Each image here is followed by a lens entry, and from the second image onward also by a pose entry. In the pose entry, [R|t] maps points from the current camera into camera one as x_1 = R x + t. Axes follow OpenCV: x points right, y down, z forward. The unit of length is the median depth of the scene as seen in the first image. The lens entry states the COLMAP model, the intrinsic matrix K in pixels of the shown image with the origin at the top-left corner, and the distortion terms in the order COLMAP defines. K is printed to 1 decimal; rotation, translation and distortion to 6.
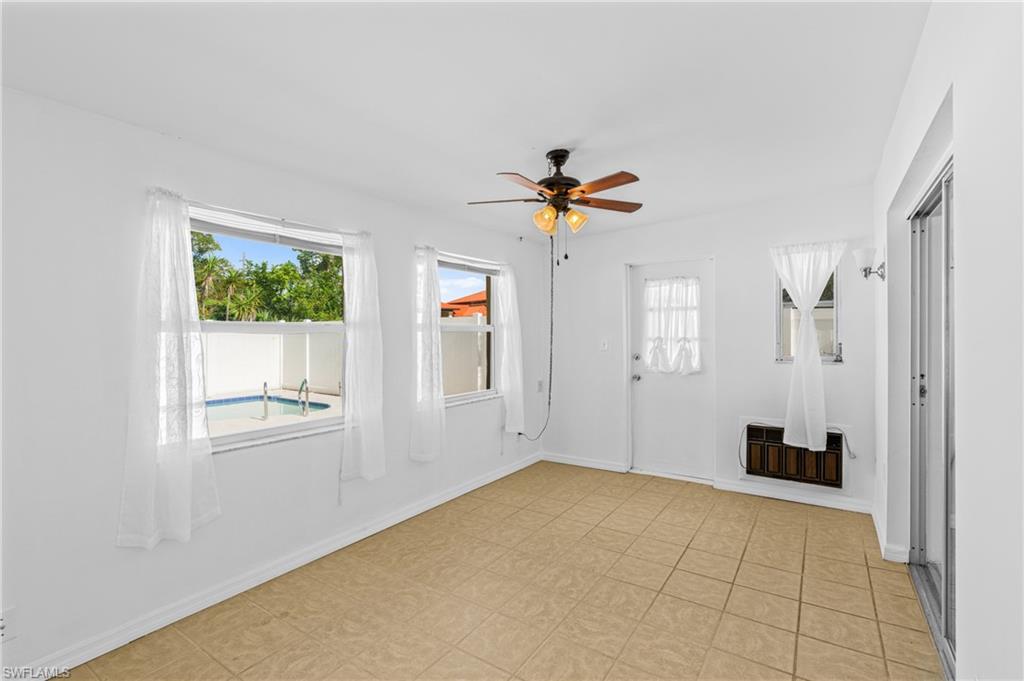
lens RADIAL K [[473.5, 0, 513.4], [0, 473.5, 338.7], [0, 0, 1]] dist [-0.011739, 0.000328]
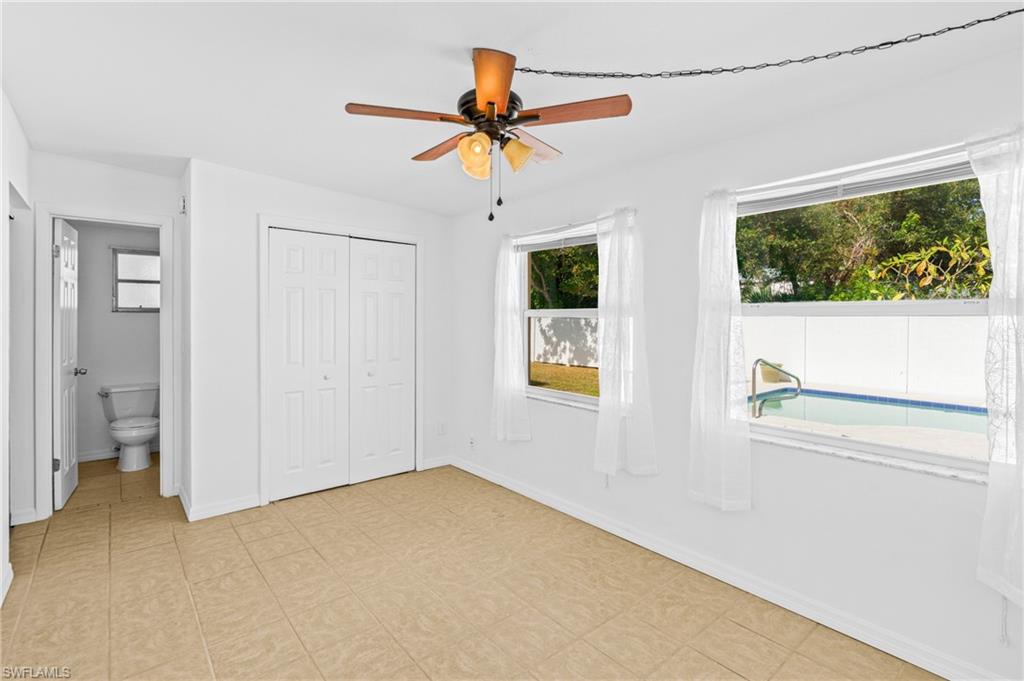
lens RADIAL K [[473.5, 0, 500.5], [0, 473.5, 316.5], [0, 0, 1]] dist [-0.011739, 0.000328]
pose [[-0.295834, -0.004364, -0.955229, 0.562546], [-0.015458, 0.999881, 0.000219, -0.008765], [0.955114, 0.014830, -0.295866, 0.906741]]
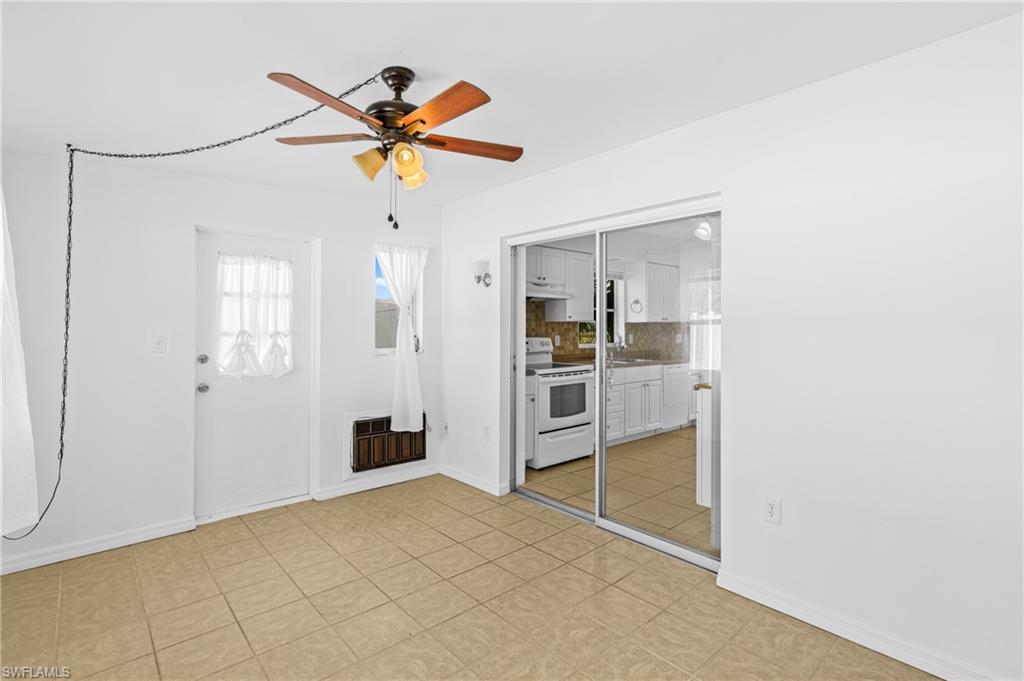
lens RADIAL K [[473.5, 0, 524.2], [0, 473.5, 322.0], [0, 0, 1]] dist [-0.011739, 0.000328]
pose [[0.252745, 0.017469, 0.967375, -0.397673], [0.009022, 0.999751, -0.020411, 0.002616], [-0.967491, 0.013887, 0.252525, 0.467663]]
